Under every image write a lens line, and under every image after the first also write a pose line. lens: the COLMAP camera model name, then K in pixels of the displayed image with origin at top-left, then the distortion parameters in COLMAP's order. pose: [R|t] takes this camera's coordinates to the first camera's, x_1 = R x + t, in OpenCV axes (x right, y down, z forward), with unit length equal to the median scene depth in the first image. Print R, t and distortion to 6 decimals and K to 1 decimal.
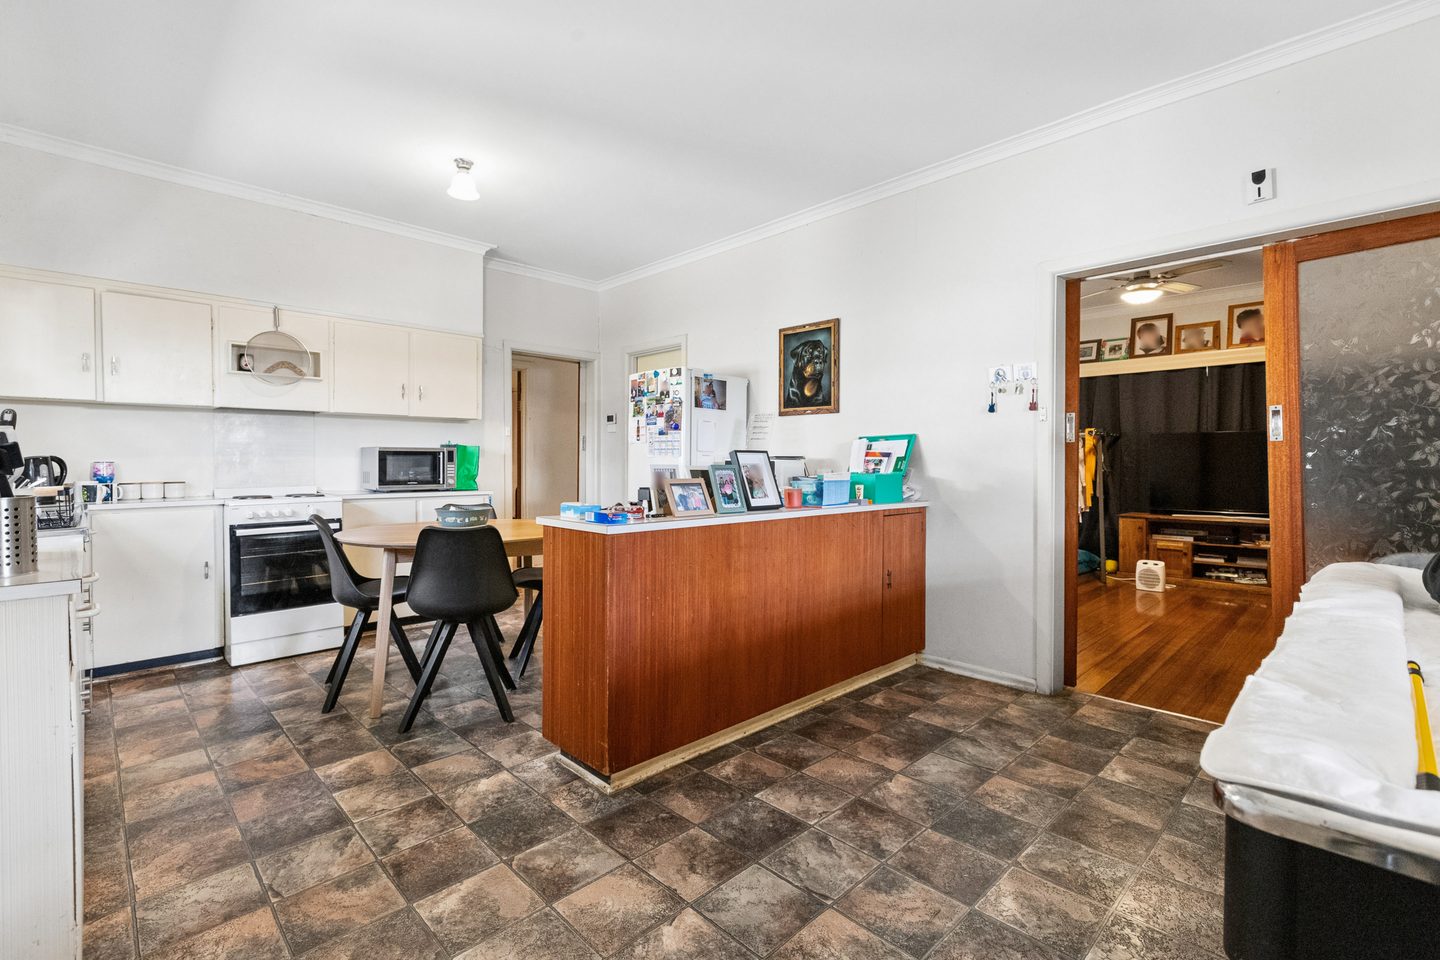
lens RADIAL K [[648.5, 0, 717.1], [0, 648.5, 472.6], [0, 0, 1]] dist [-0.002565, -0.001243]
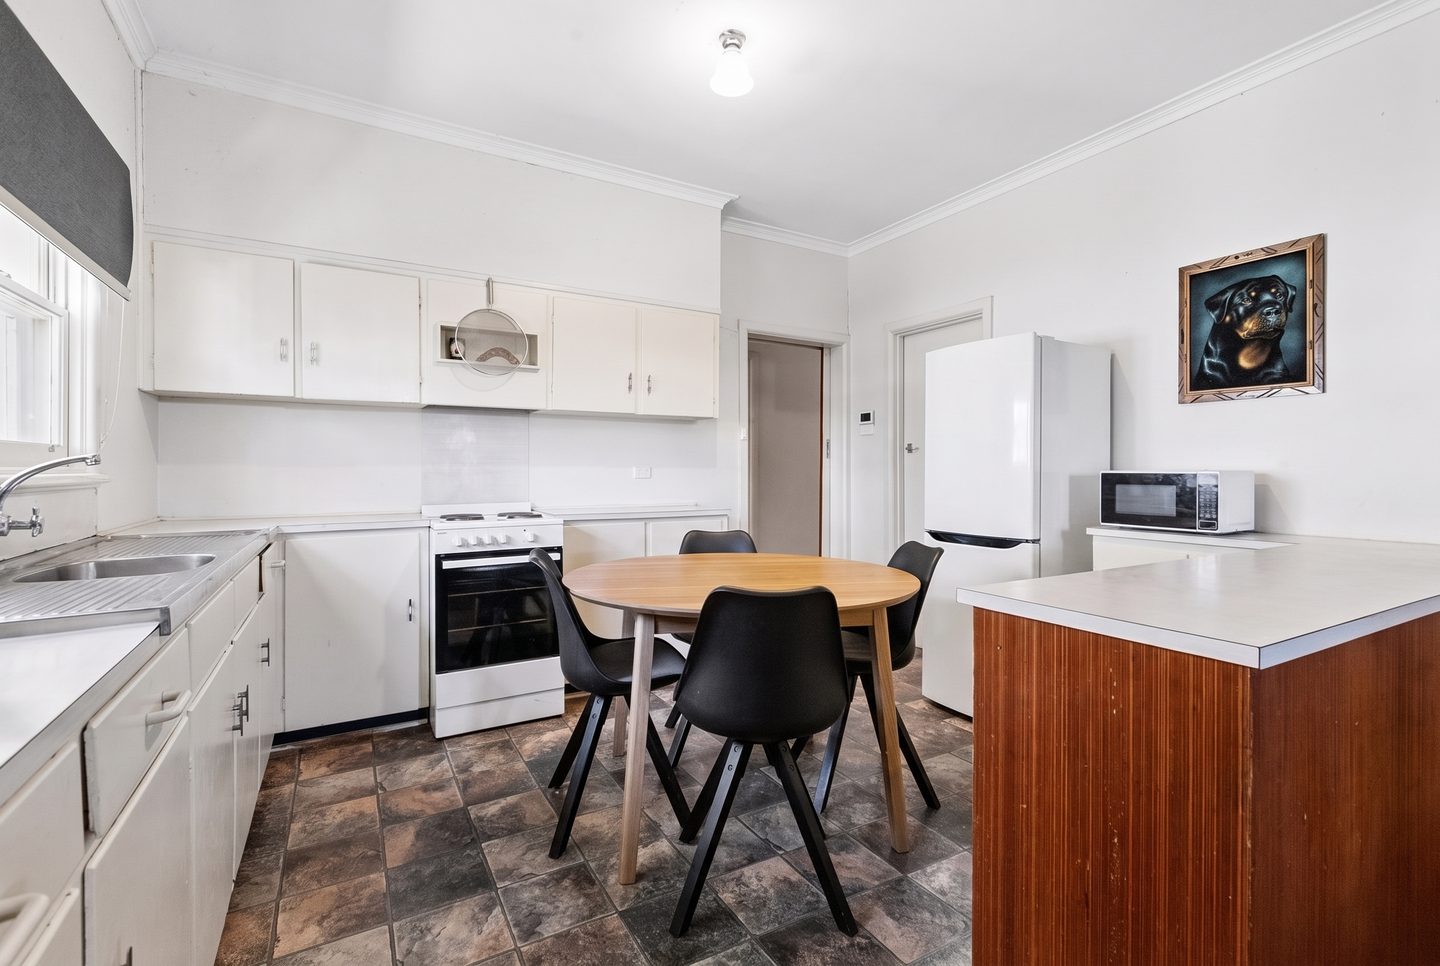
lens RADIAL K [[648.5, 0, 717.1], [0, 648.5, 475.6], [0, 0, 1]] dist [-0.002565, -0.001243]
pose [[0.968894, 0.003455, -0.247450, -0.216331], [-0.005946, 0.999939, -0.009320, -0.007635], [0.247403, 0.010502, 0.968856, 0.304667]]
